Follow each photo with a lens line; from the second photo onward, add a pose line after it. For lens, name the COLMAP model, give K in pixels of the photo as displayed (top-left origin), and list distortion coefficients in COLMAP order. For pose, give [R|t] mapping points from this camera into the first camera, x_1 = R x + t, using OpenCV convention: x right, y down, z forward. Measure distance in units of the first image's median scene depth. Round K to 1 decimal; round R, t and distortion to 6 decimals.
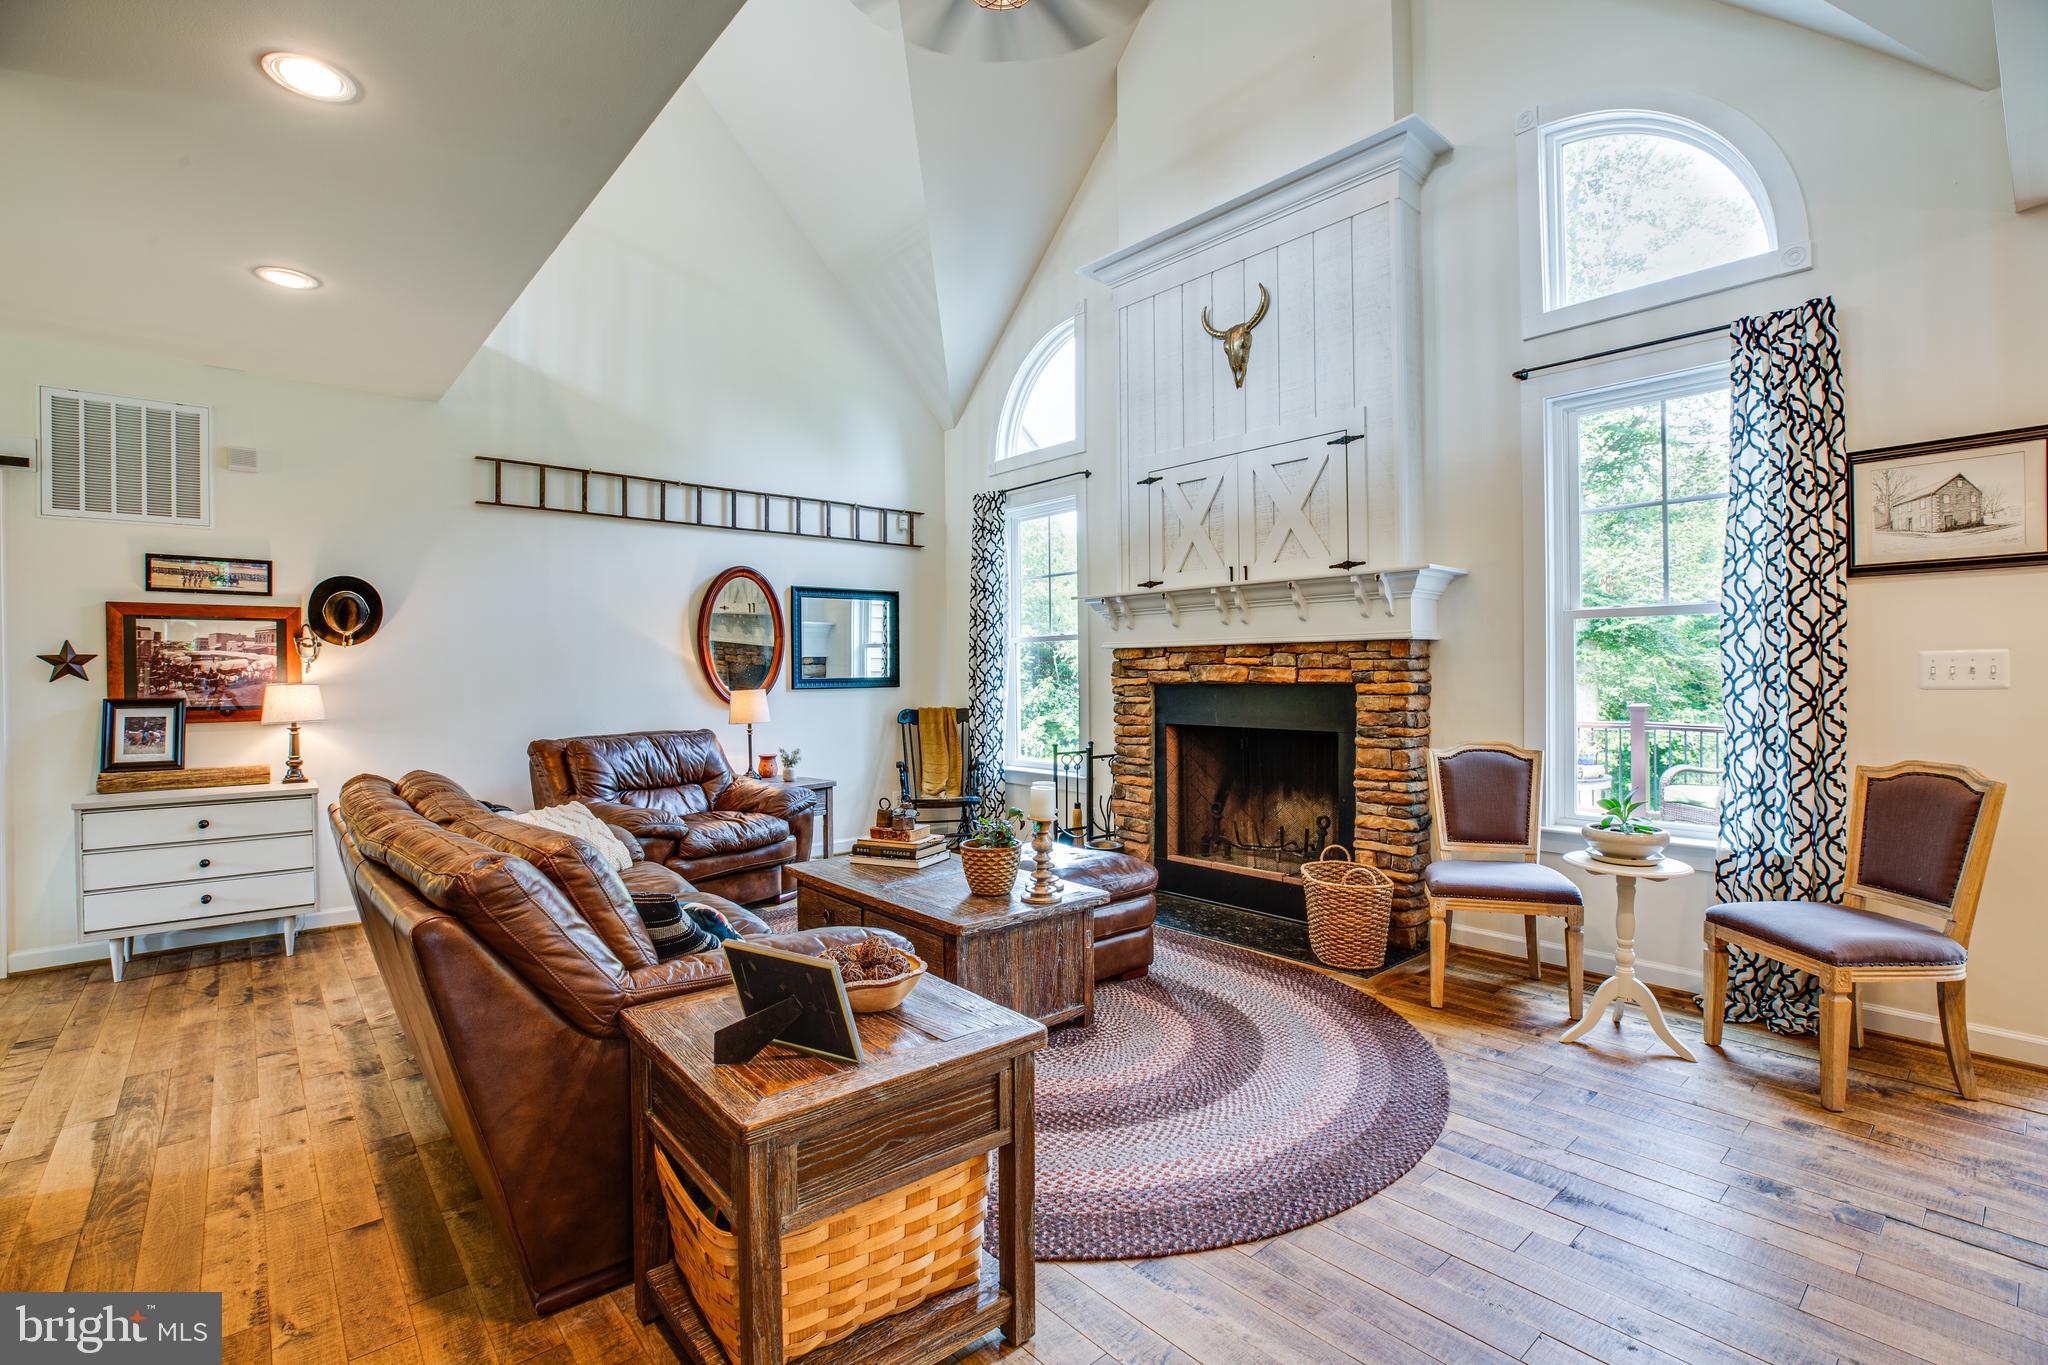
lens RADIAL K [[929.1, 0, 1017.8], [0, 929.1, 677.5], [0, 0, 1]] dist [-0.045001, 0.014250]
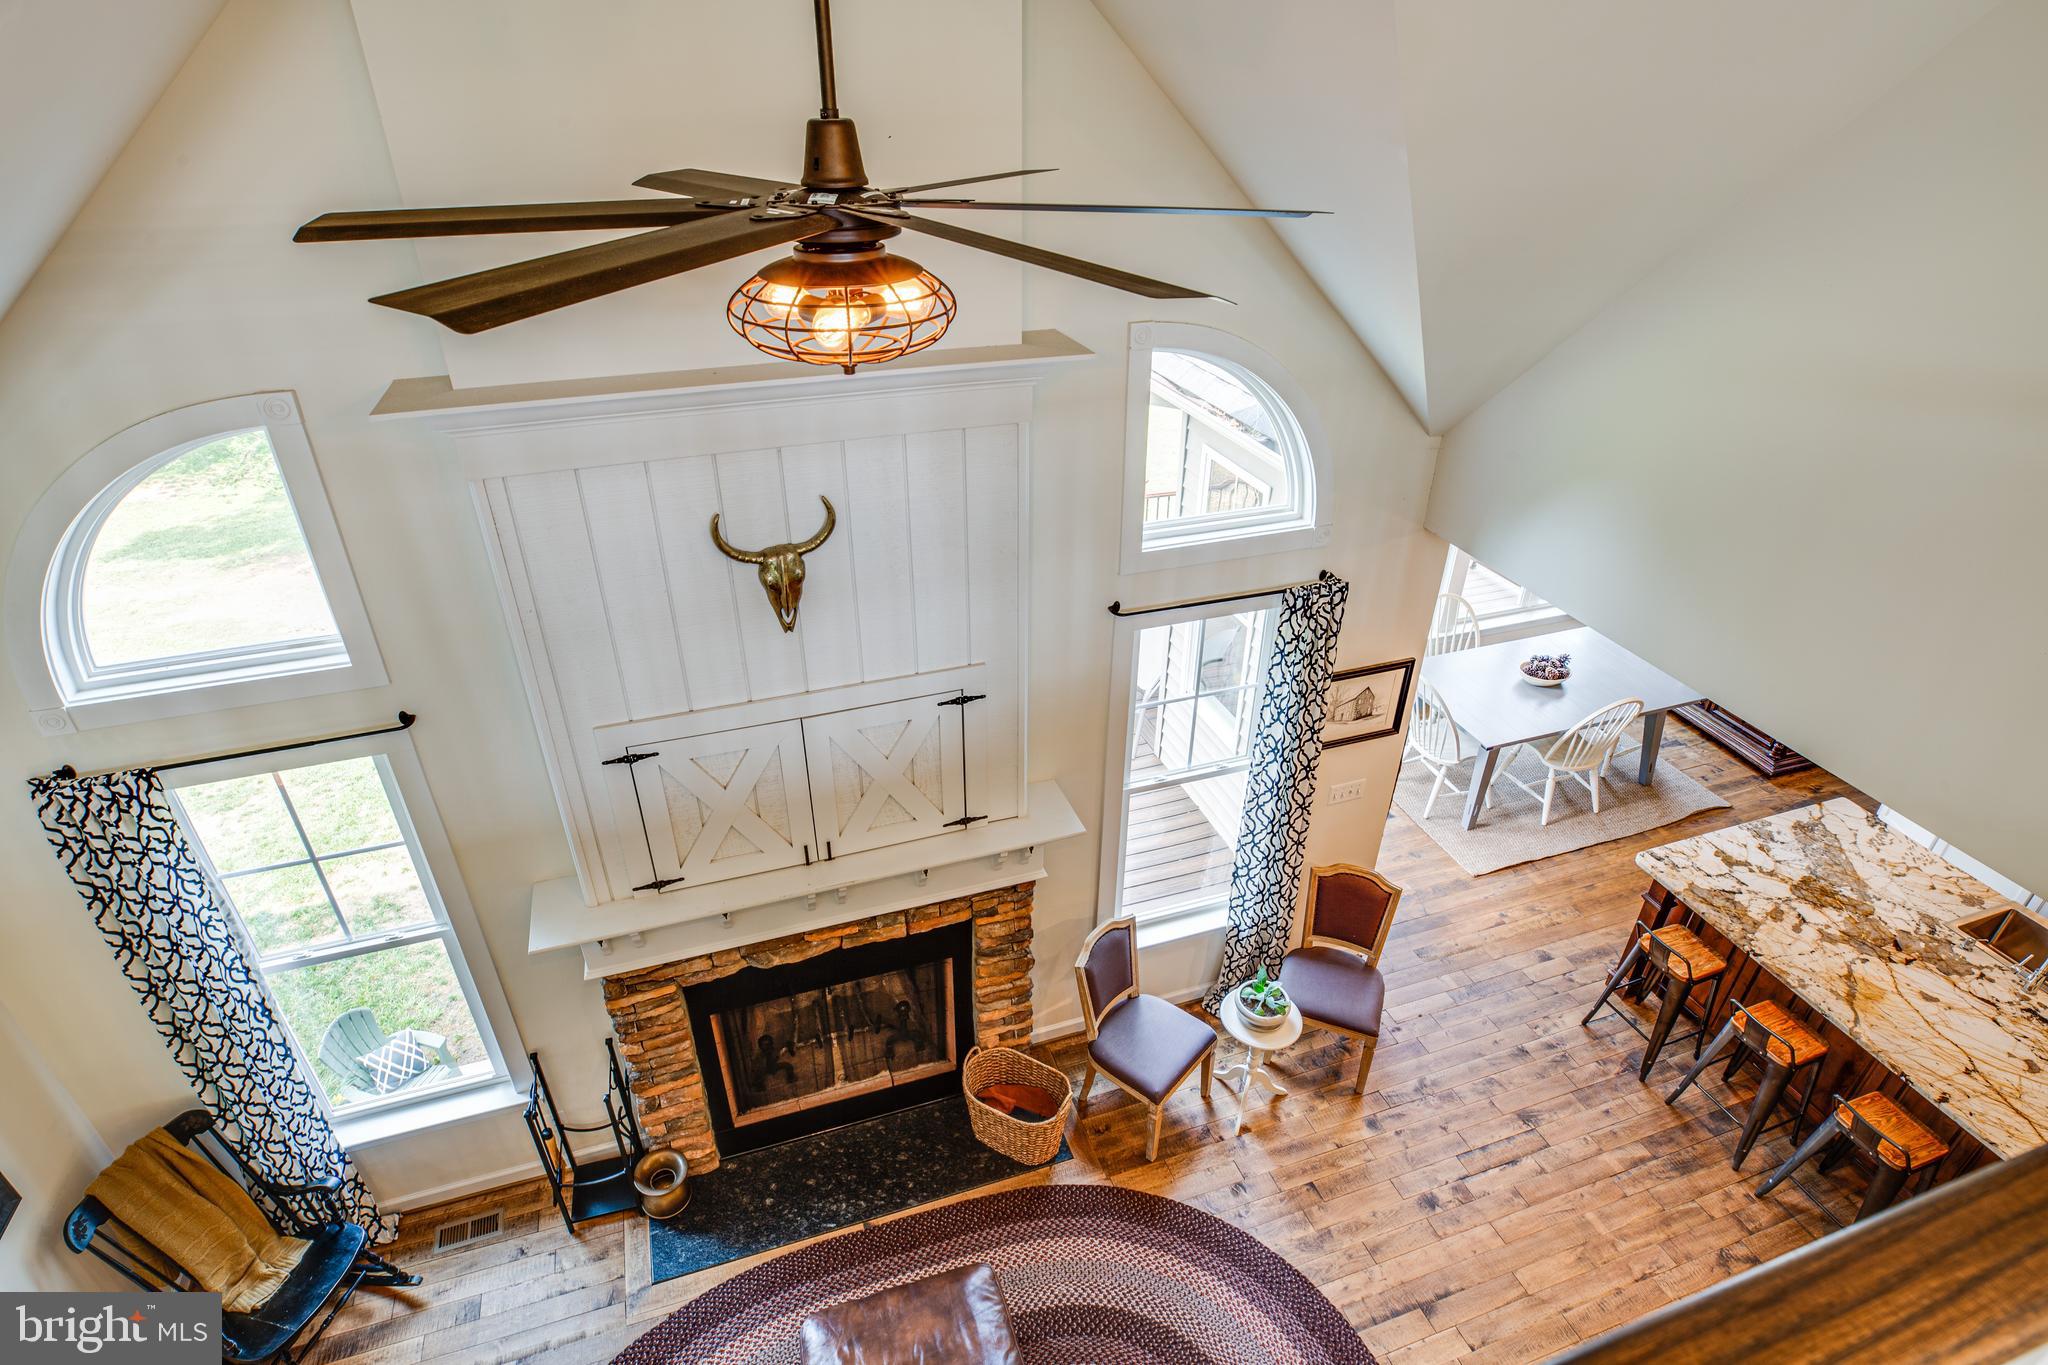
lens RADIAL K [[1046.8, 0, 1016.2], [0, 1046.8, 675.0], [0, 0, 1]] dist [-0.040567, 0.015699]
pose [[0.377048, -0.468015, 0.799248, -0.350025], [0.000164, 0.862971, 0.505253, -0.737998], [-0.926194, -0.190374, 0.325458, 0.655997]]
